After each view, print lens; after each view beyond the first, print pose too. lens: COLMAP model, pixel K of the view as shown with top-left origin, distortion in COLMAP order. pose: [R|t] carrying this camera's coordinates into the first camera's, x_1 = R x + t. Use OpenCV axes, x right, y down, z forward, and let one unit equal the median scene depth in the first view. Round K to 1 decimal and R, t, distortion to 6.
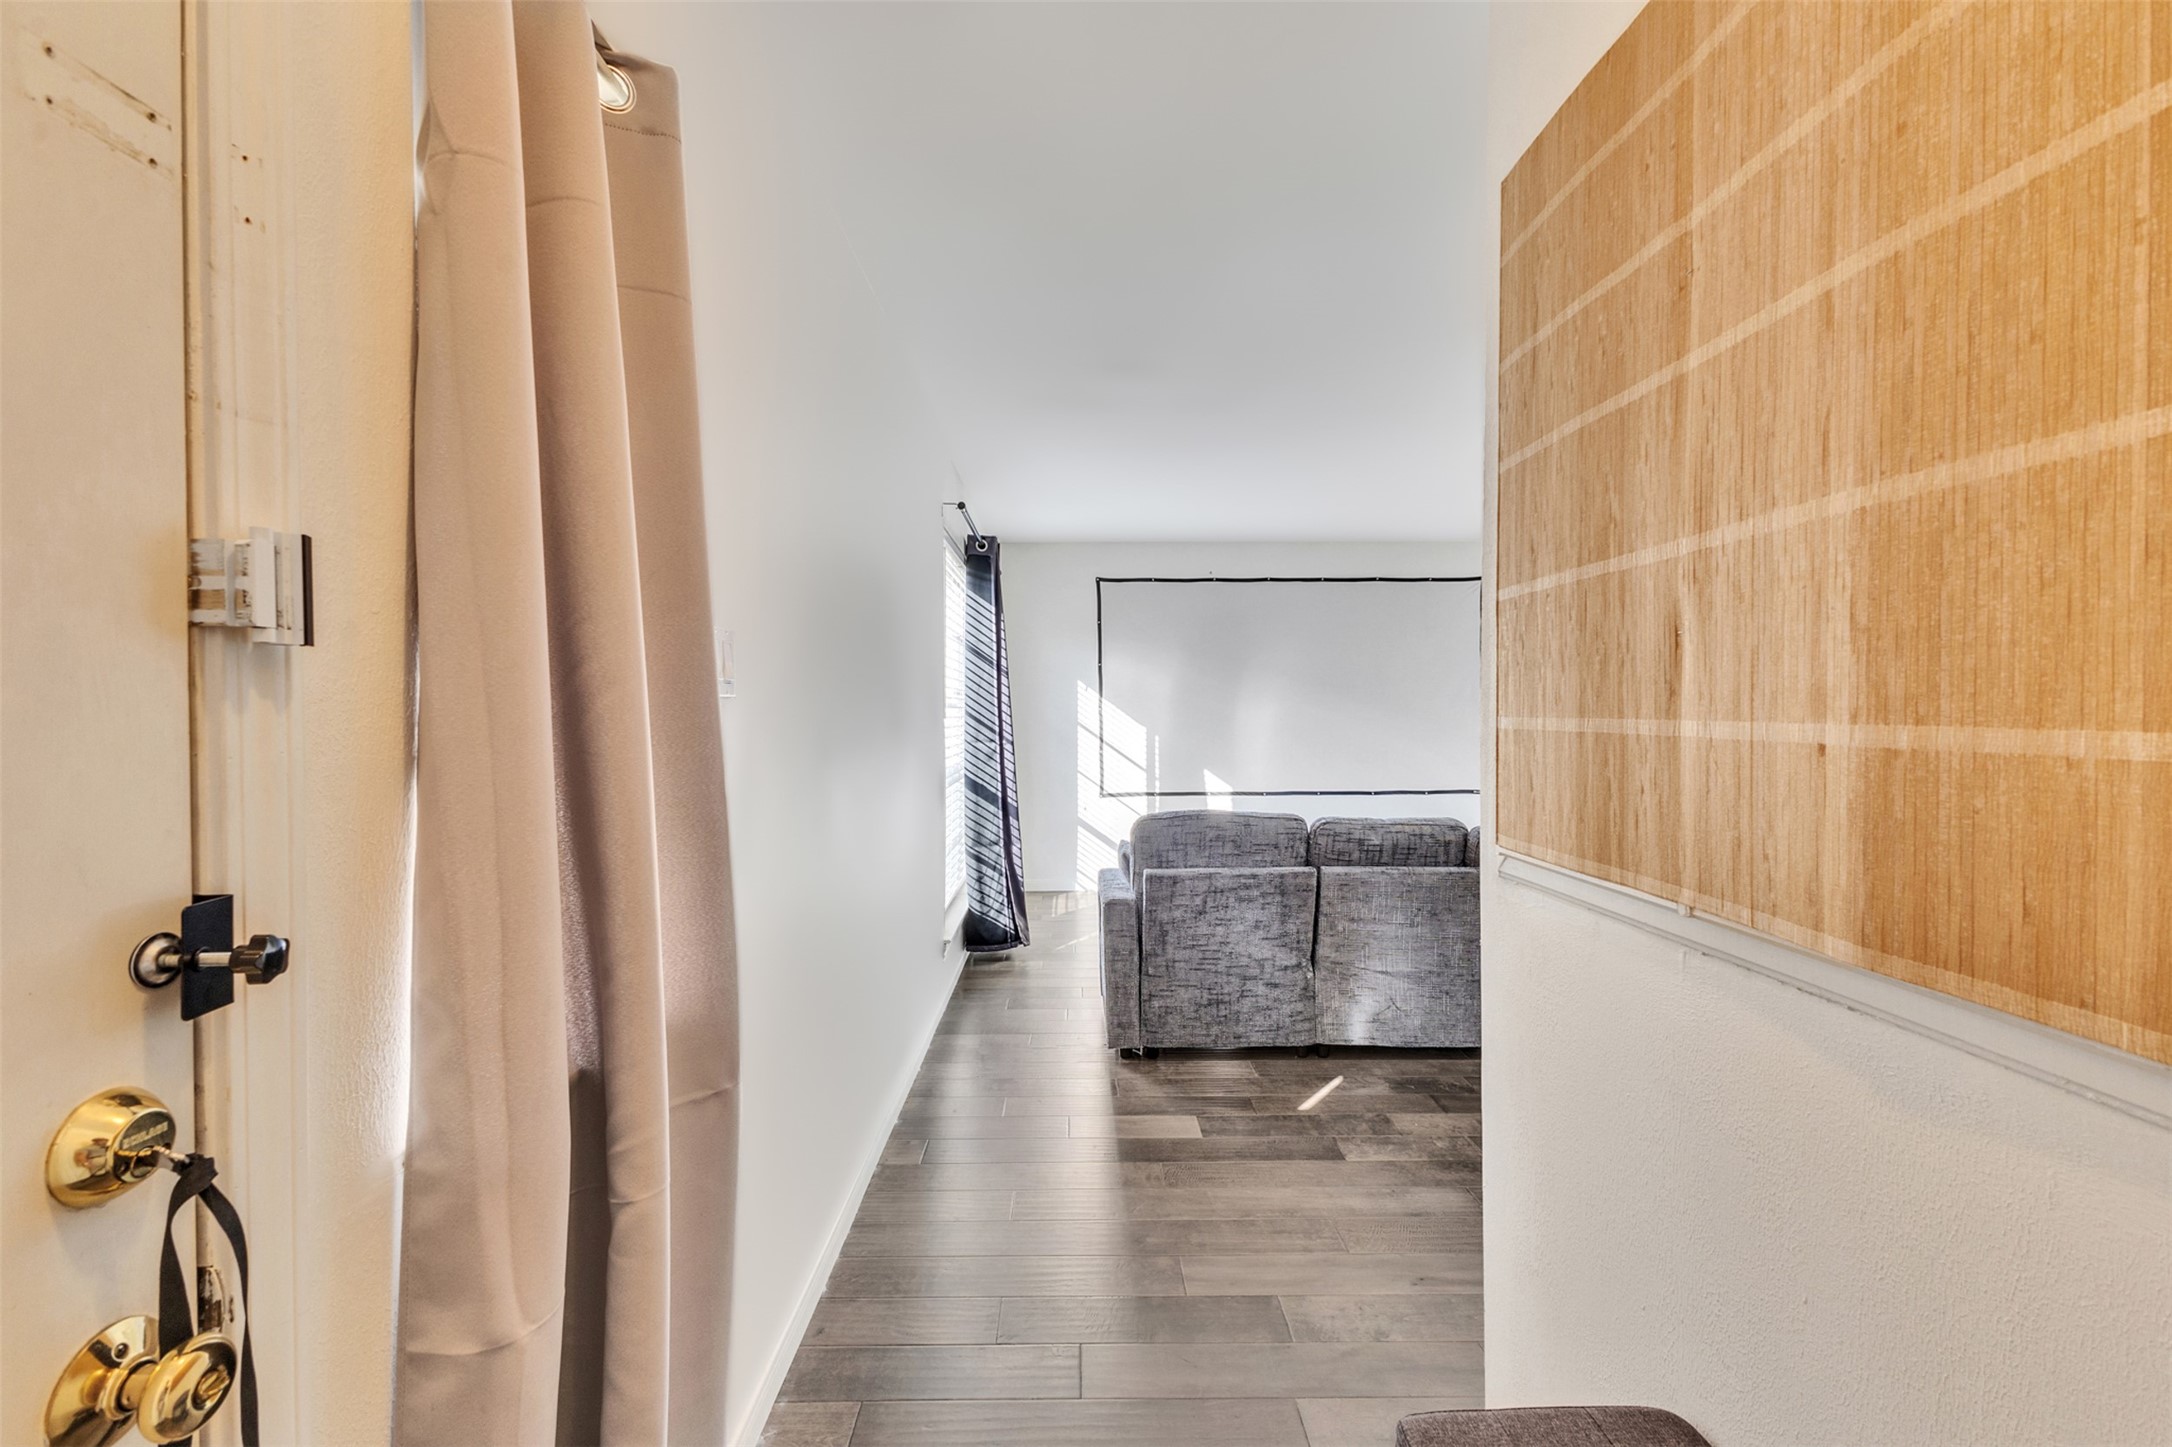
lens RADIAL K [[935.7, 0, 1085.2], [0, 935.7, 720.5], [0, 0, 1]] dist [0.012543, -0.002806]
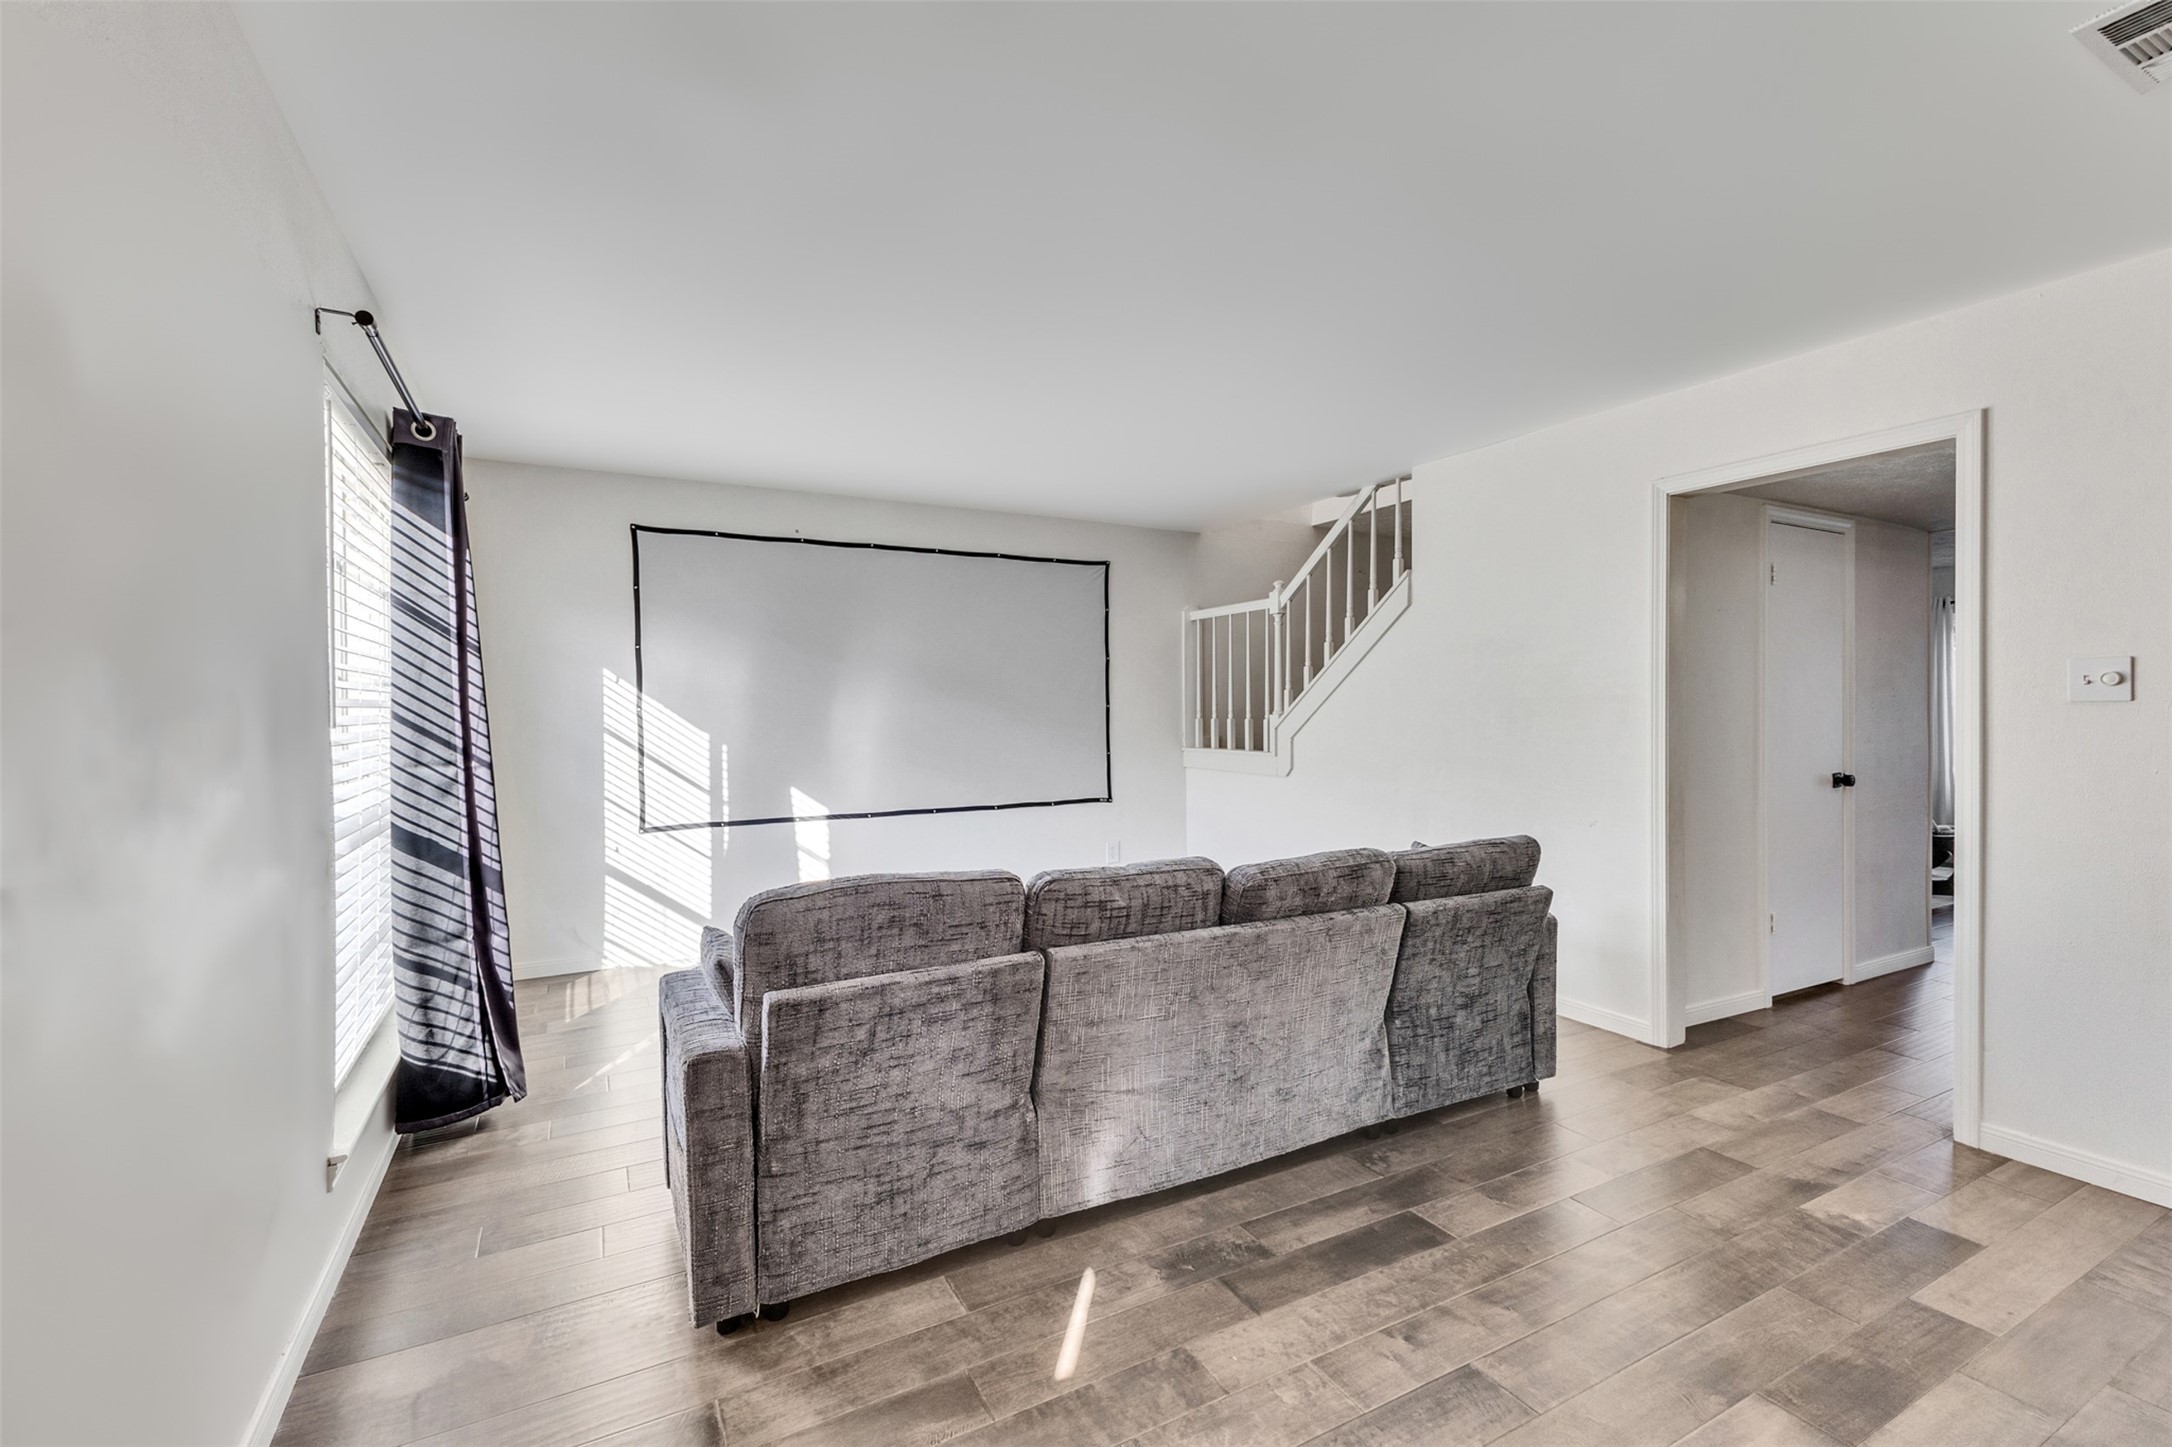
lens RADIAL K [[935.7, 0, 1090.6], [0, 935.7, 721.3], [0, 0, 1]] dist [0.012543, -0.002806]
pose [[0.884936, -0.008049, 0.465644, -0.024353], [0.007744, 0.999967, 0.002568, -0.004310], [-0.465649, 0.001333, 0.884969, 0.403523]]
